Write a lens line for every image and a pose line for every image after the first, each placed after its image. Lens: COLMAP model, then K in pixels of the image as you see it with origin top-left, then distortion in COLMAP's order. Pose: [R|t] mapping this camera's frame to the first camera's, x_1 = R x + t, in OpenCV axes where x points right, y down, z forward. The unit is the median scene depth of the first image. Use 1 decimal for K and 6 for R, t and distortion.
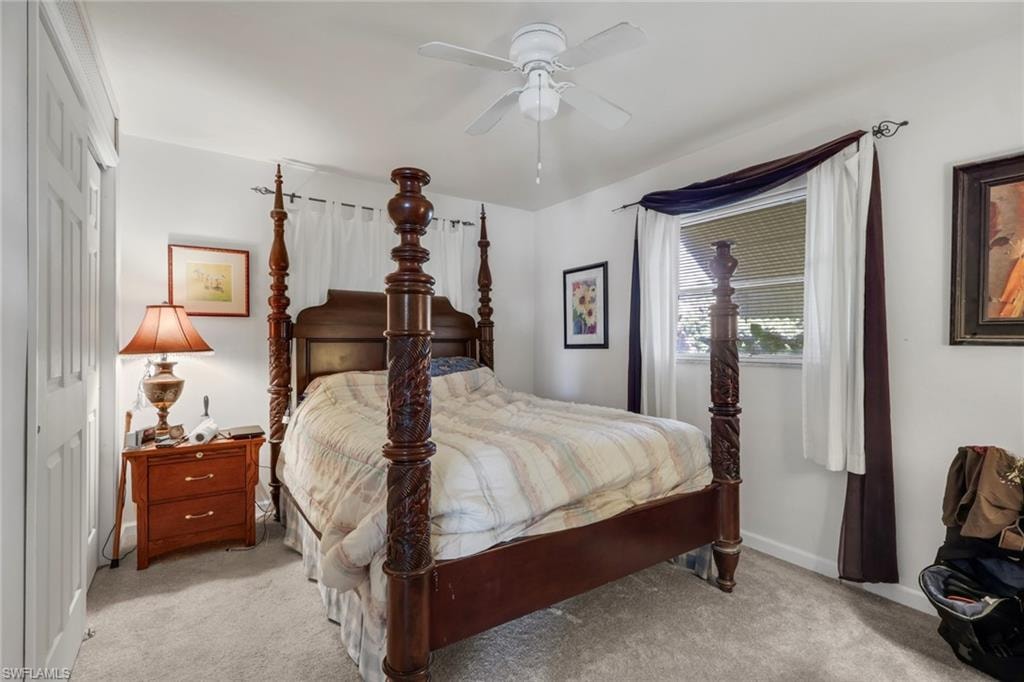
lens RADIAL K [[479.2, 0, 514.6], [0, 479.2, 340.8], [0, 0, 1]] dist [0.002312, 0.000682]
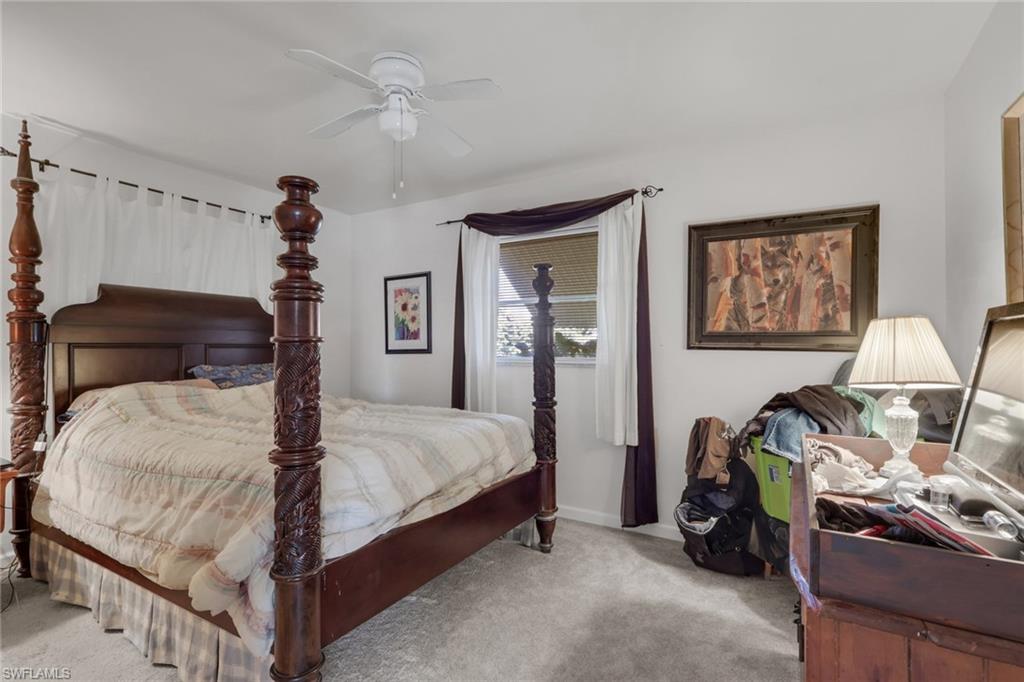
lens RADIAL K [[479.2, 0, 514.6], [0, 479.2, 340.8], [0, 0, 1]] dist [0.002312, 0.000682]
pose [[0.906266, 0.004389, 0.422686, -0.158153], [-0.000237, 0.999951, -0.009875, -0.002026], [-0.422709, 0.008849, 0.906222, -0.075477]]
